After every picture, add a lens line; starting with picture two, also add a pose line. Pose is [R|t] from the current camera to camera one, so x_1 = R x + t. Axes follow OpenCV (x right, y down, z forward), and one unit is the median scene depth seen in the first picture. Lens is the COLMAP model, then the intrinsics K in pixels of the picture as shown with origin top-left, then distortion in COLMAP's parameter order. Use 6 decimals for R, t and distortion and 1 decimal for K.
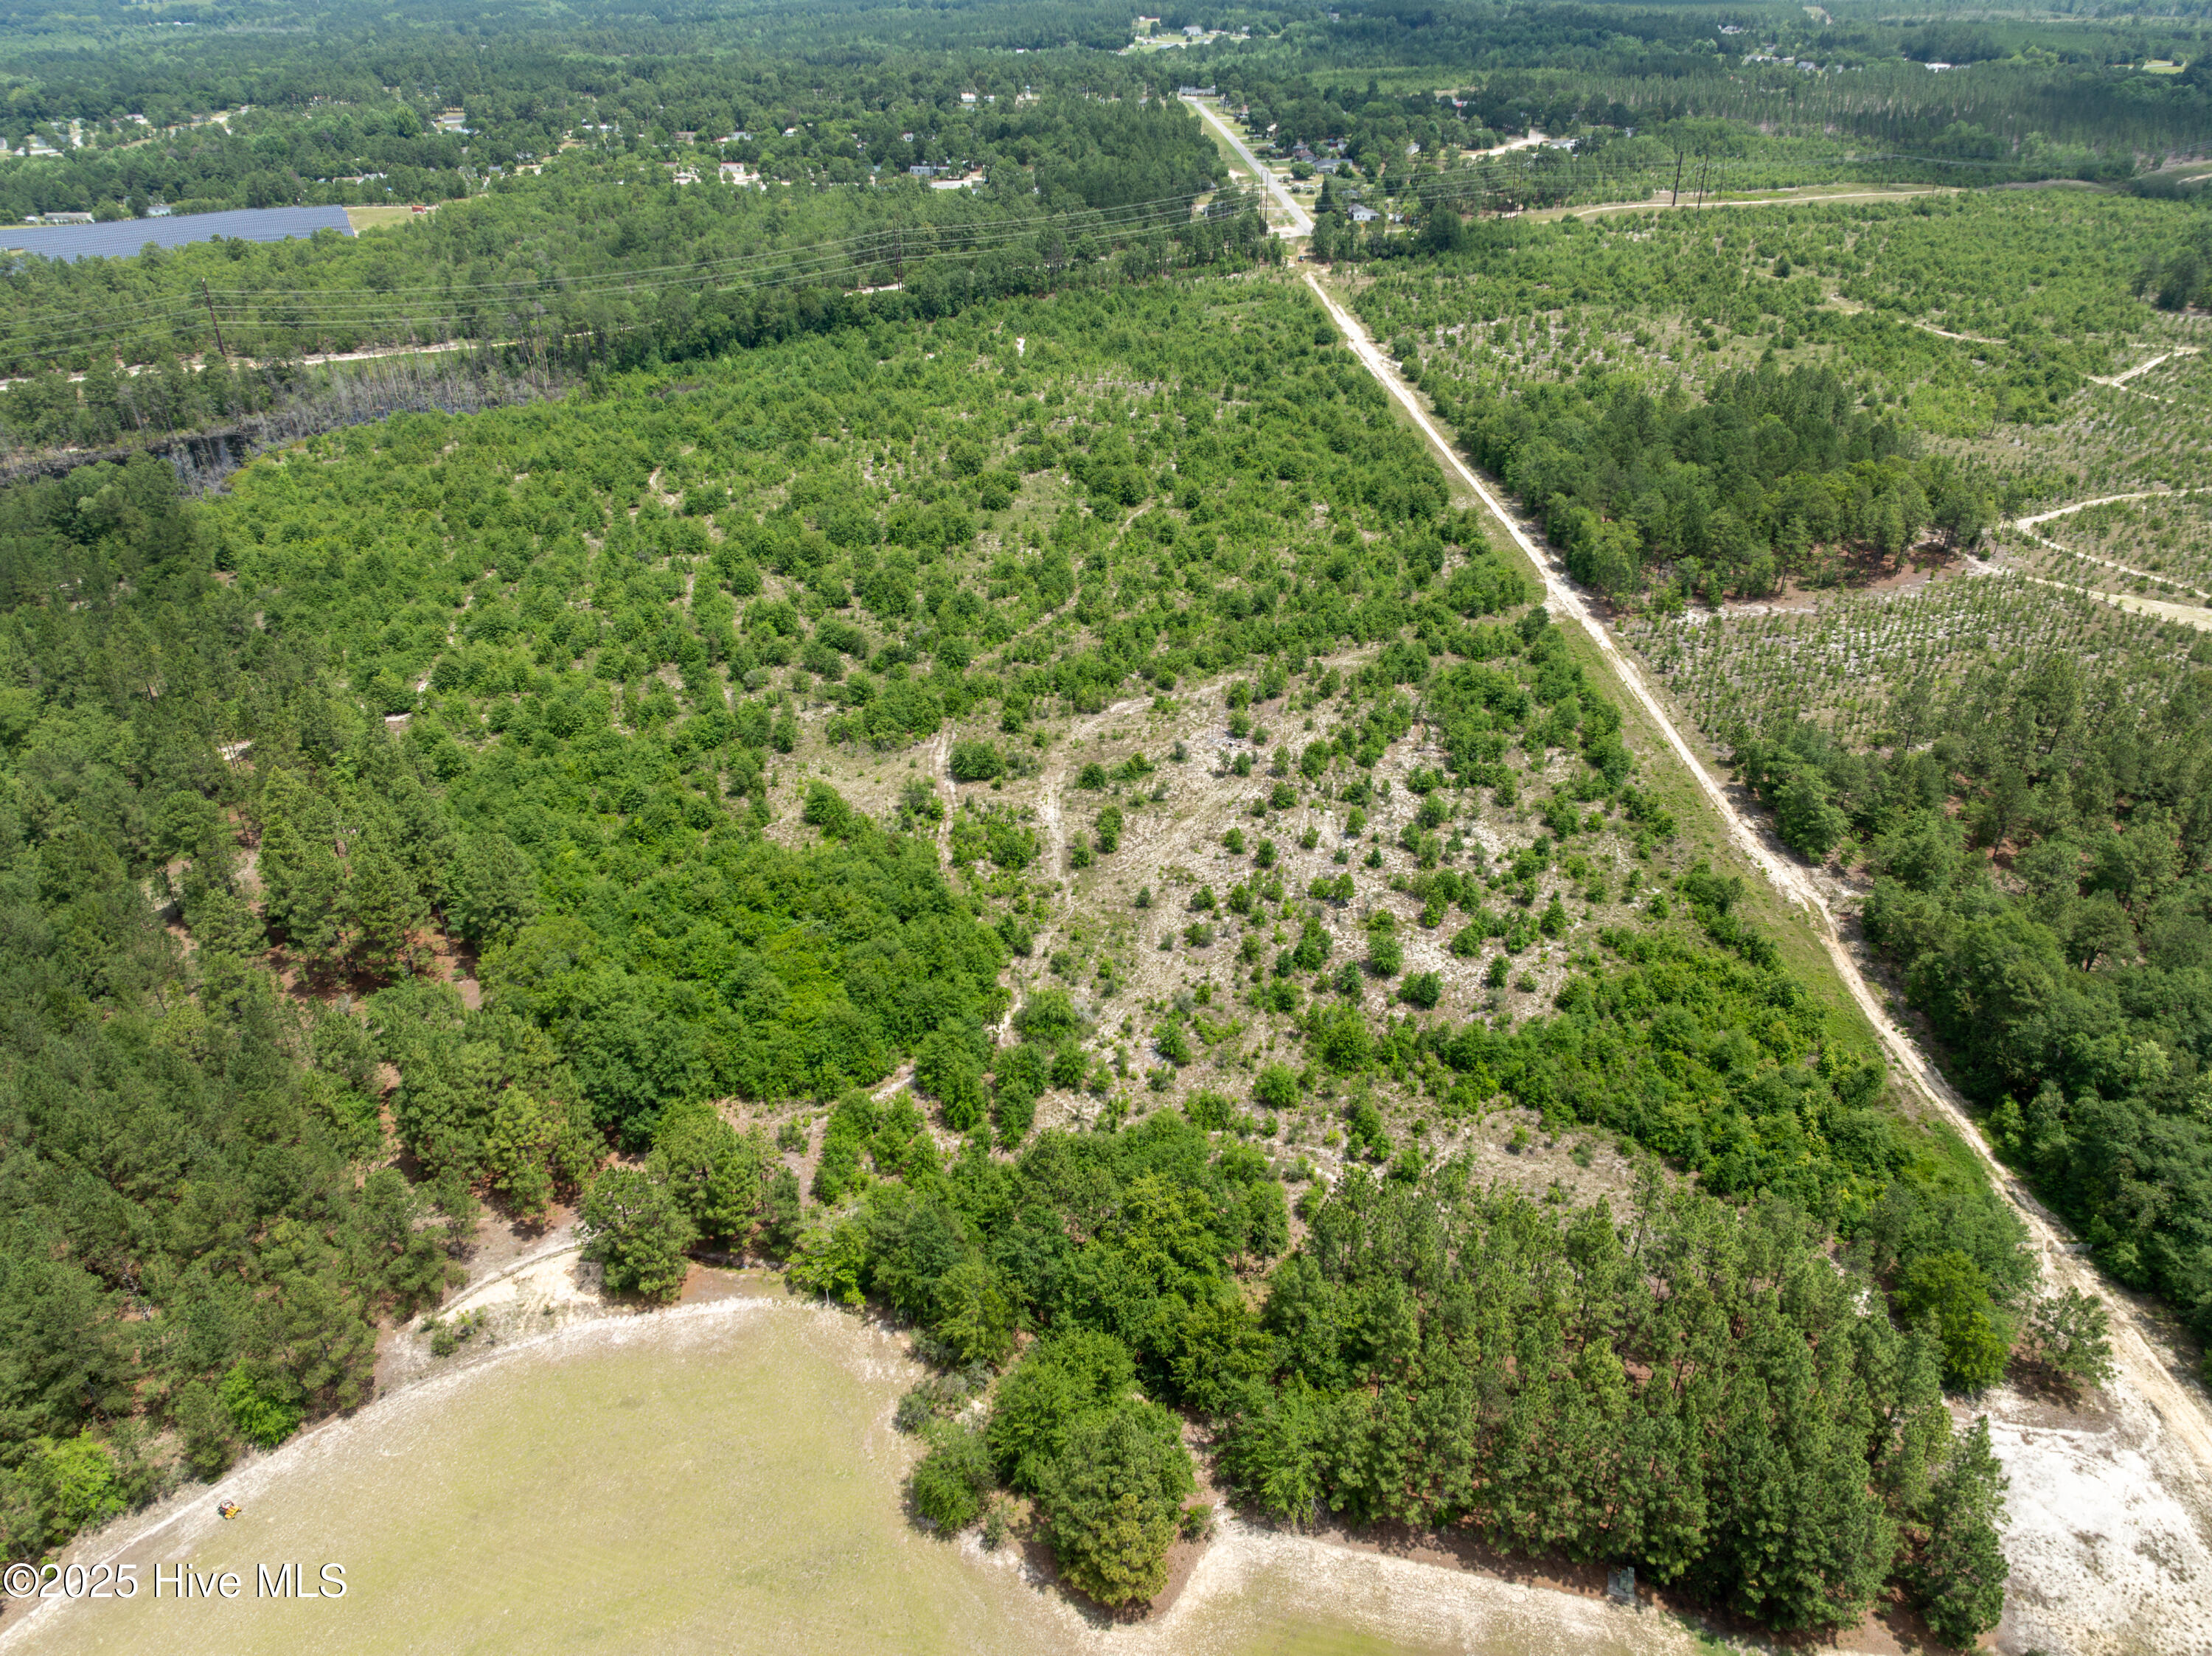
lens RADIAL K [[1585.1, 0, 1116.4], [0, 1585.1, 824.4], [0, 0, 1]] dist [-0.063984, 0.036244]
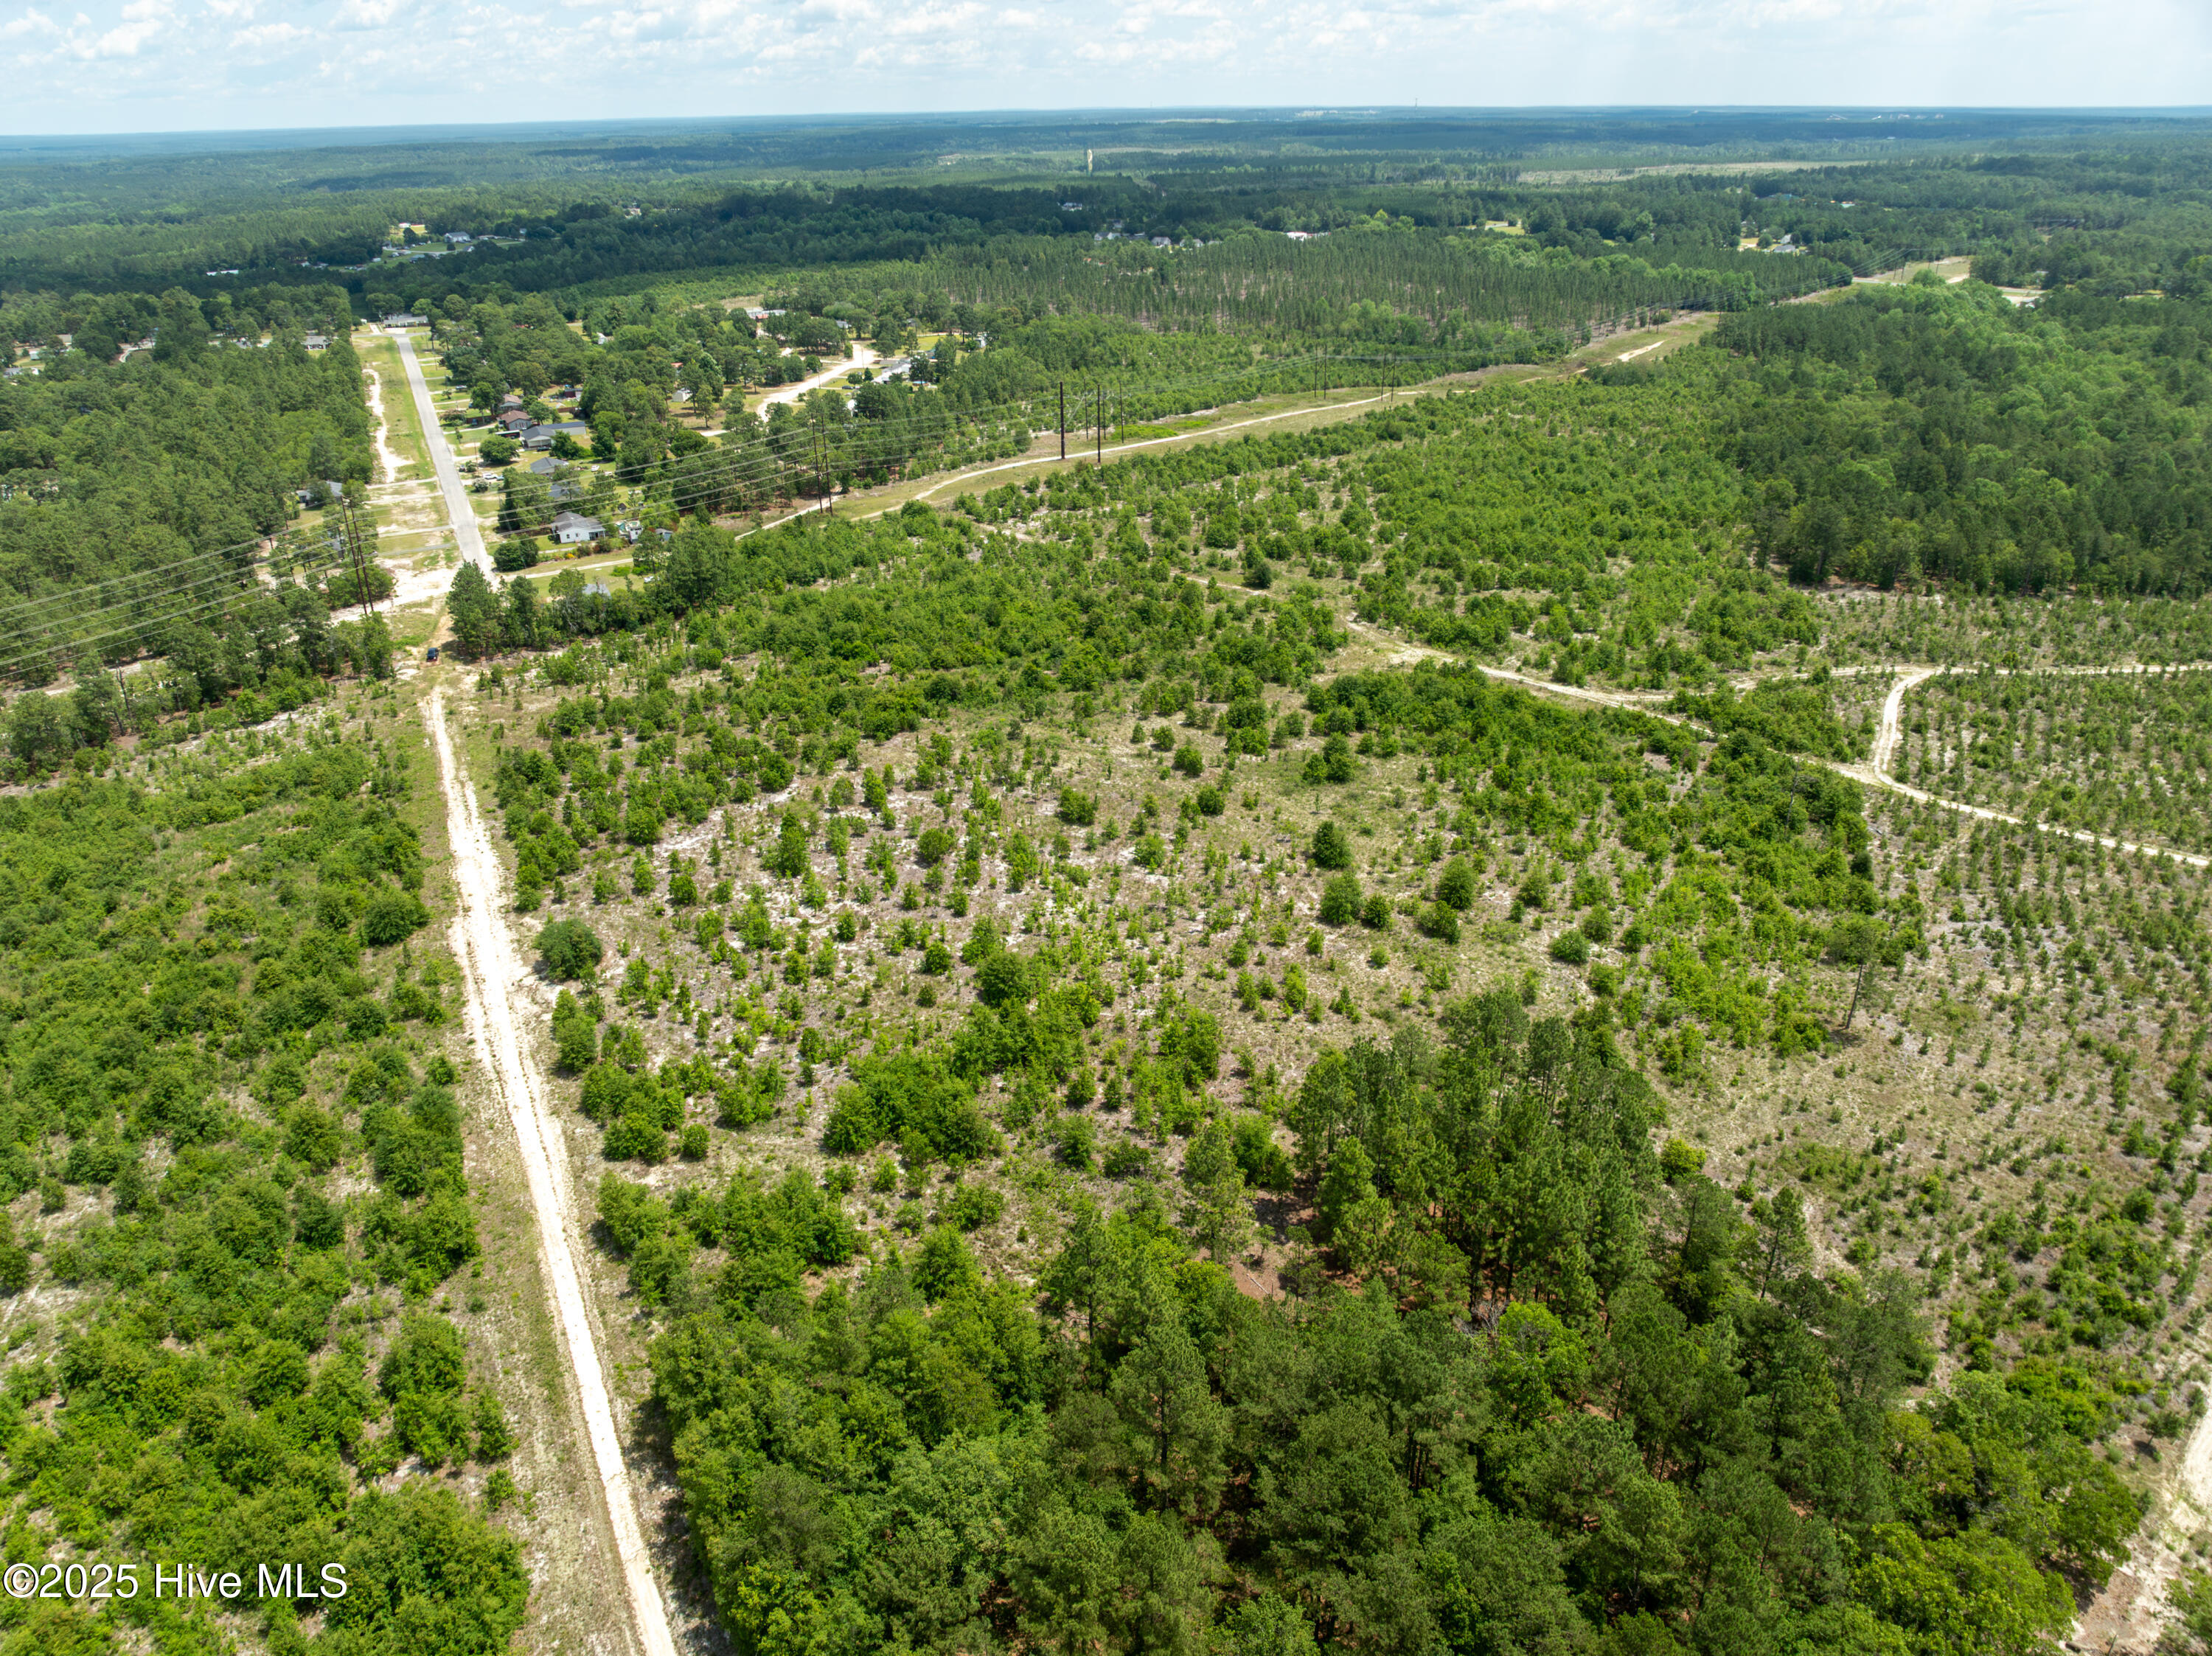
lens RADIAL K [[1585.1, 0, 1105.9], [0, 1585.1, 823.2], [0, 0, 1]] dist [-0.063984, 0.036244]
pose [[0.932867, -0.154548, 0.325383, 0.289351], [0.187165, 0.979741, -0.071247, -0.431627], [-0.307780, 0.127364, 0.942895, 0.840199]]
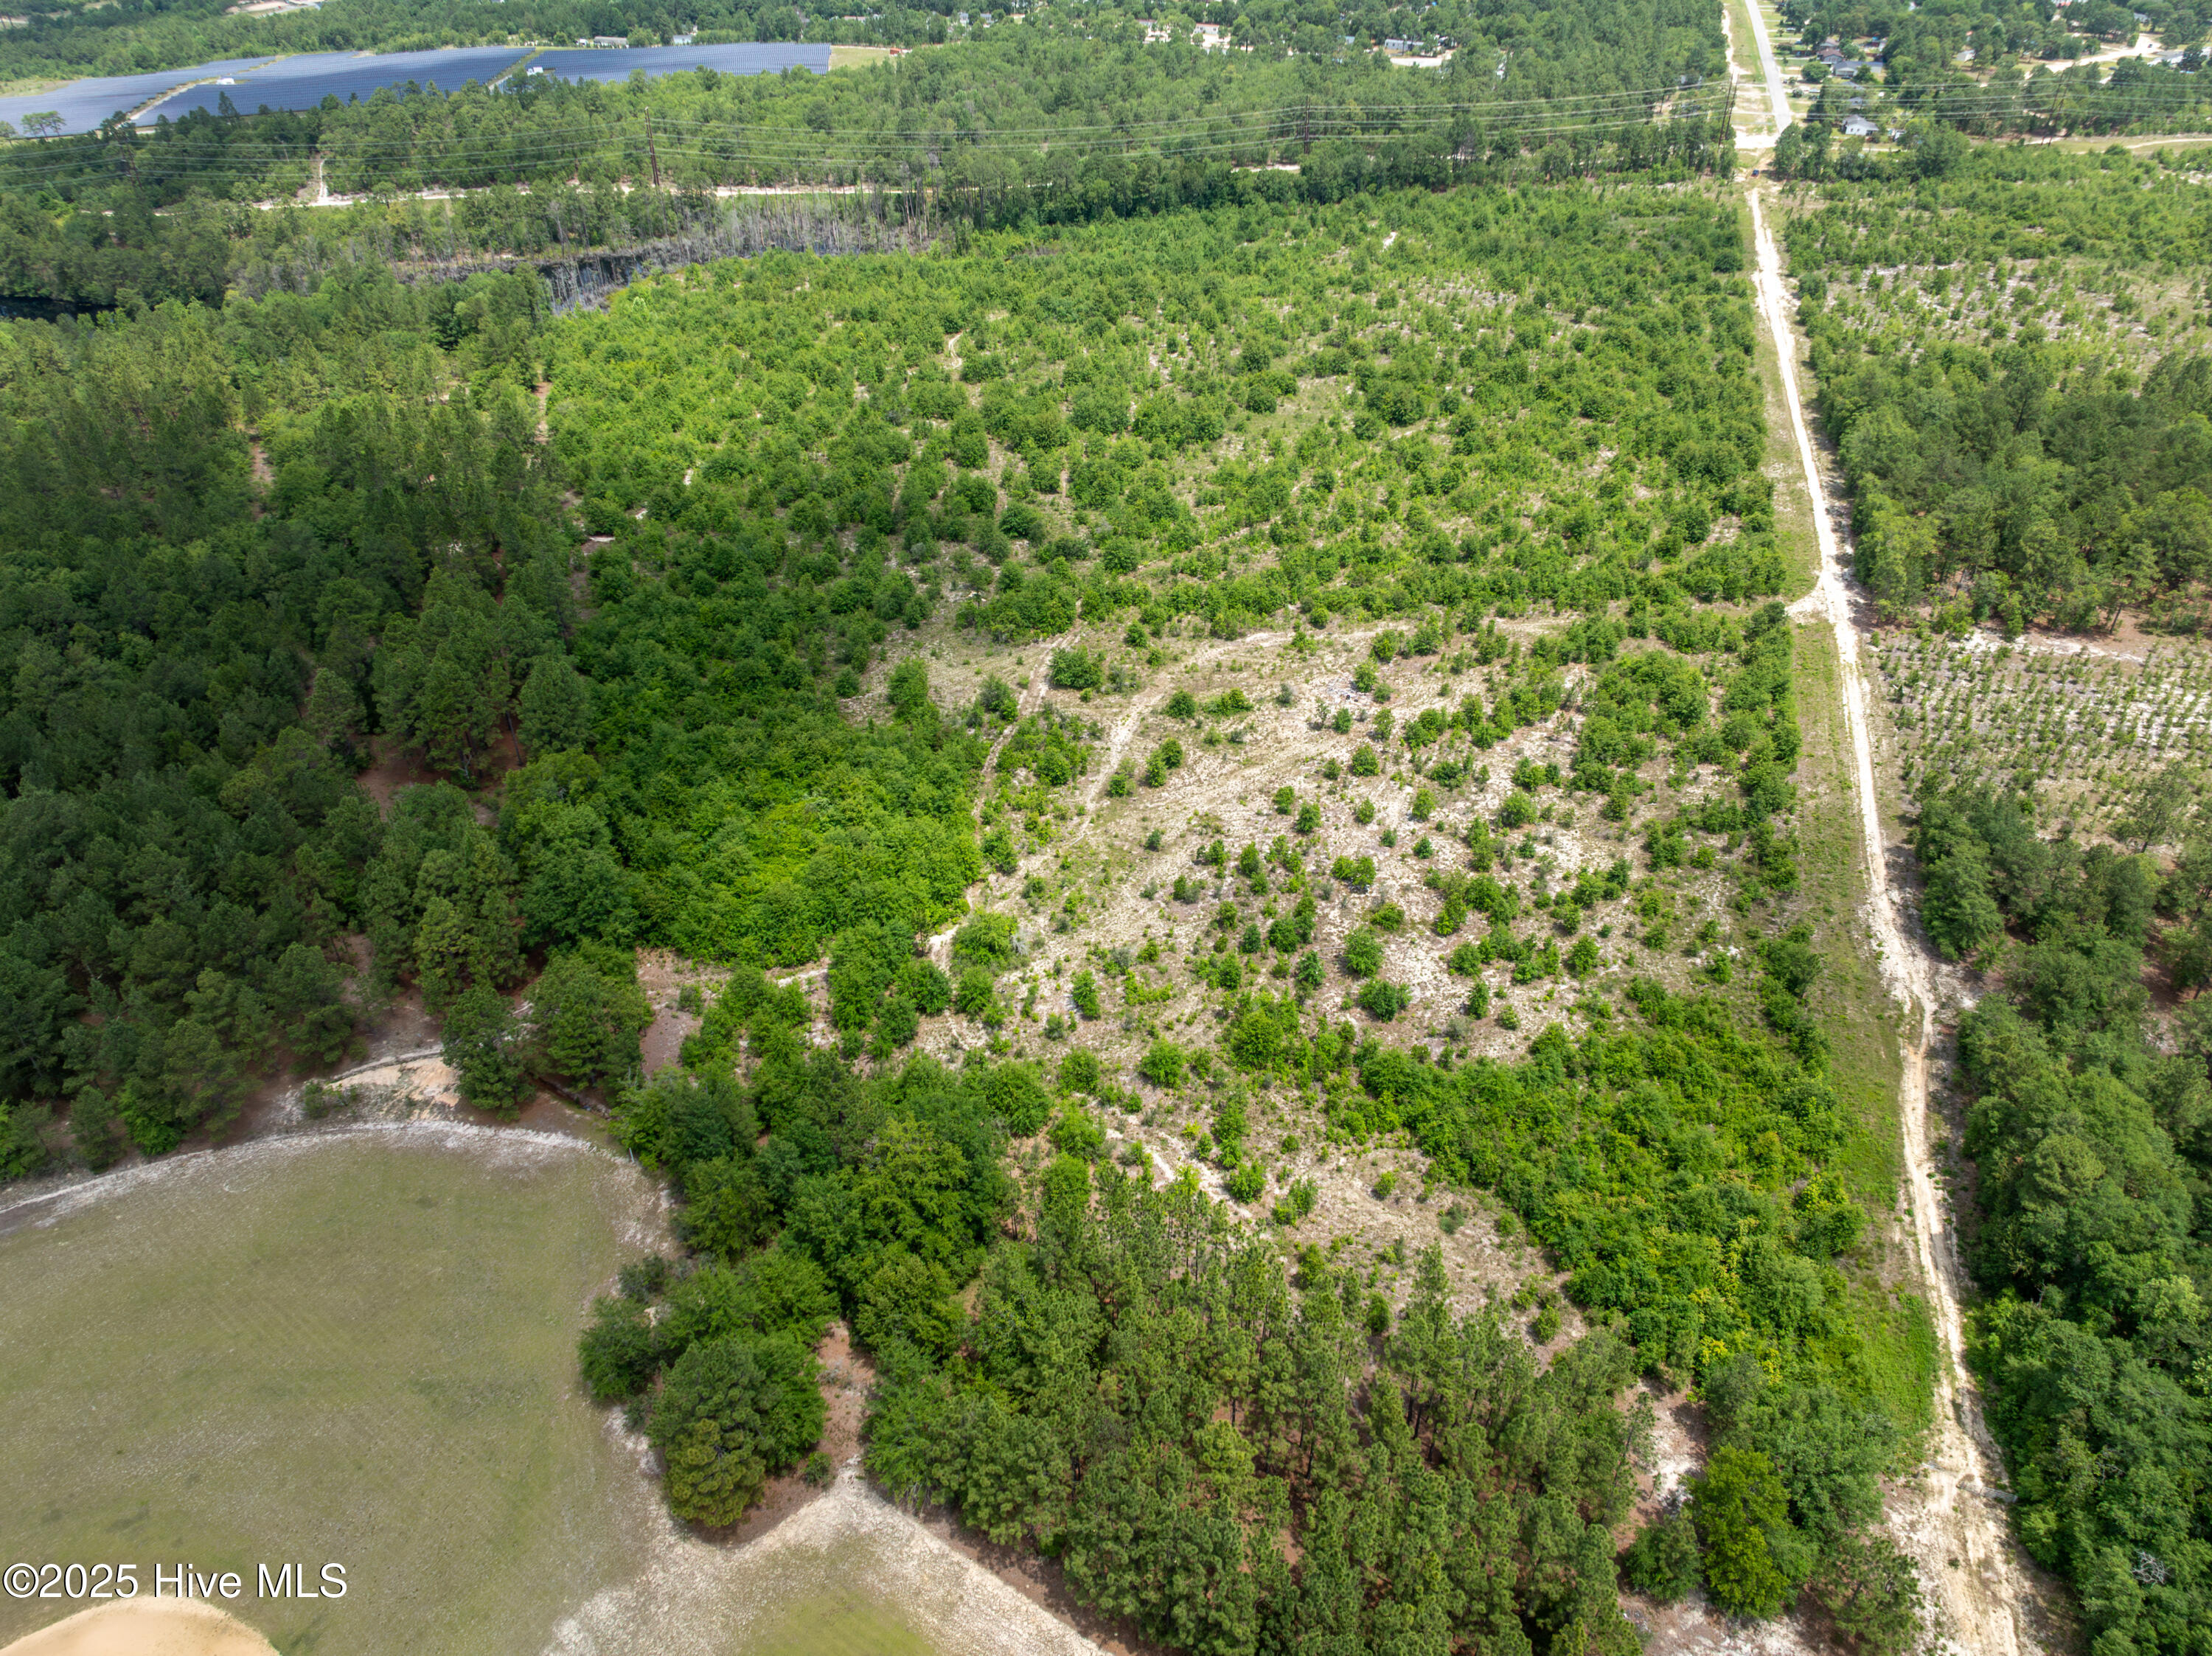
lens RADIAL K [[1585.1, 0, 1103.8], [0, 1585.1, 831.0], [0, 0, 1]] dist [-0.063984, 0.036244]
pose [[0.937421, 0.196683, -0.287329, 0.190308], [-0.174348, 0.979426, 0.101621, -0.036866], [0.301405, -0.045166, 0.952426, 0.057445]]
